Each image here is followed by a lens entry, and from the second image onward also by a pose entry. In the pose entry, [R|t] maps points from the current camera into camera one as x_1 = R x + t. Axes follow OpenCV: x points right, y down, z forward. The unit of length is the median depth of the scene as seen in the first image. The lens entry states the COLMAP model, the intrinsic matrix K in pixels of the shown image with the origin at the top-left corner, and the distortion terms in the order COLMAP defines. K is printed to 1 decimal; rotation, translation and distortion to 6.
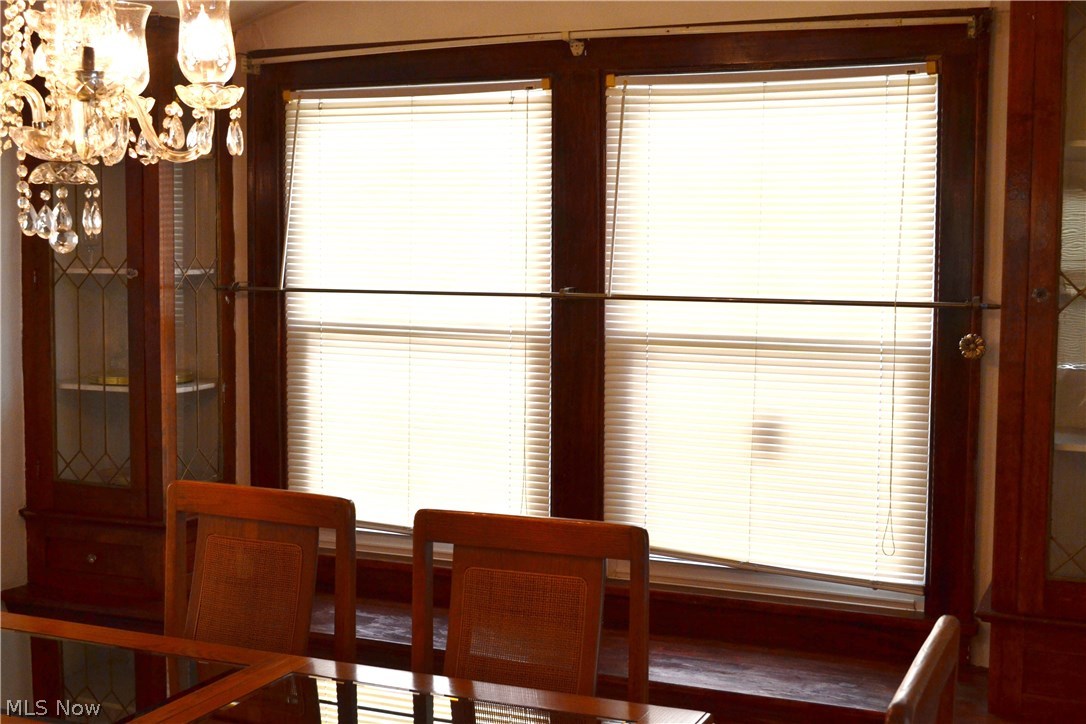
lens RADIAL K [[1424.3, 0, 543.0], [0, 1424.3, 362.0], [0, 0, 1]] dist [-0.032632, 0.061047]
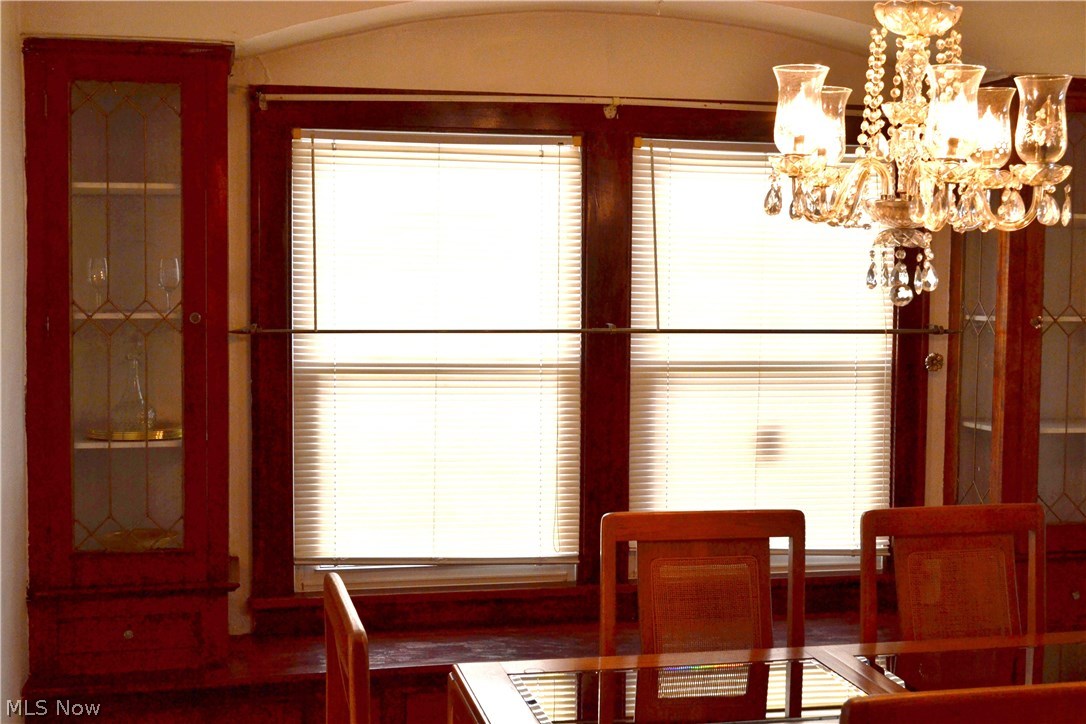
lens RADIAL K [[1424.3, 0, 543.0], [0, 1424.3, 362.0], [0, 0, 1]] dist [-0.032632, 0.061047]
pose [[0.808925, -0.036260, 0.586792, -0.670938], [0.046309, 0.998925, -0.002112, -0.021633], [-0.586085, 0.028882, 0.809735, 0.118600]]
